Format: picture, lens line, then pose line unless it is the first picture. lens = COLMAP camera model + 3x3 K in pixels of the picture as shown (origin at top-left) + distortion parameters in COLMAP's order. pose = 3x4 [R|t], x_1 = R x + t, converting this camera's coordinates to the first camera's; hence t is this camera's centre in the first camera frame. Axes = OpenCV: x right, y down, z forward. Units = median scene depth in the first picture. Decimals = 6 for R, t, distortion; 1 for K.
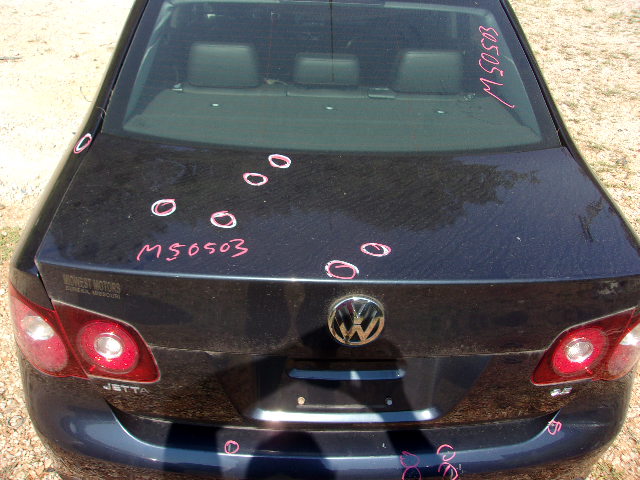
lens RADIAL K [[505.0, 0, 306.1], [0, 505.0, 240.8], [0, 0, 1]] dist [-0.007171, 0.015187]
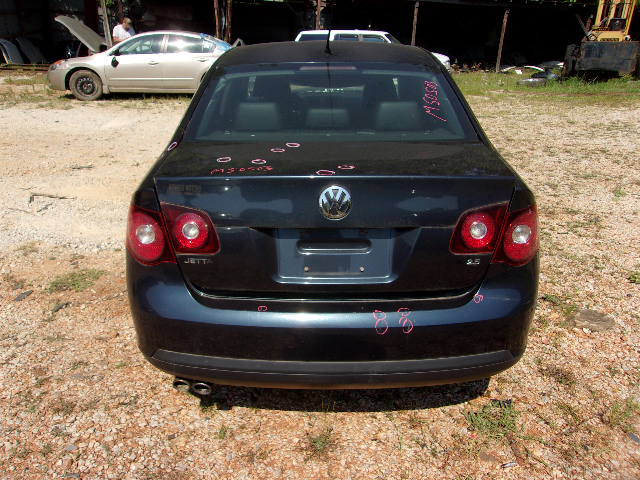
lens RADIAL K [[505.0, 0, 306.1], [0, 505.0, 240.8], [0, 0, 1]] dist [-0.007171, 0.015187]
pose [[0.998119, -0.029559, -0.053713, 0.048470], [0.014962, 0.967049, -0.254150, 0.395688], [0.059455, 0.252868, 0.965672, -0.348690]]
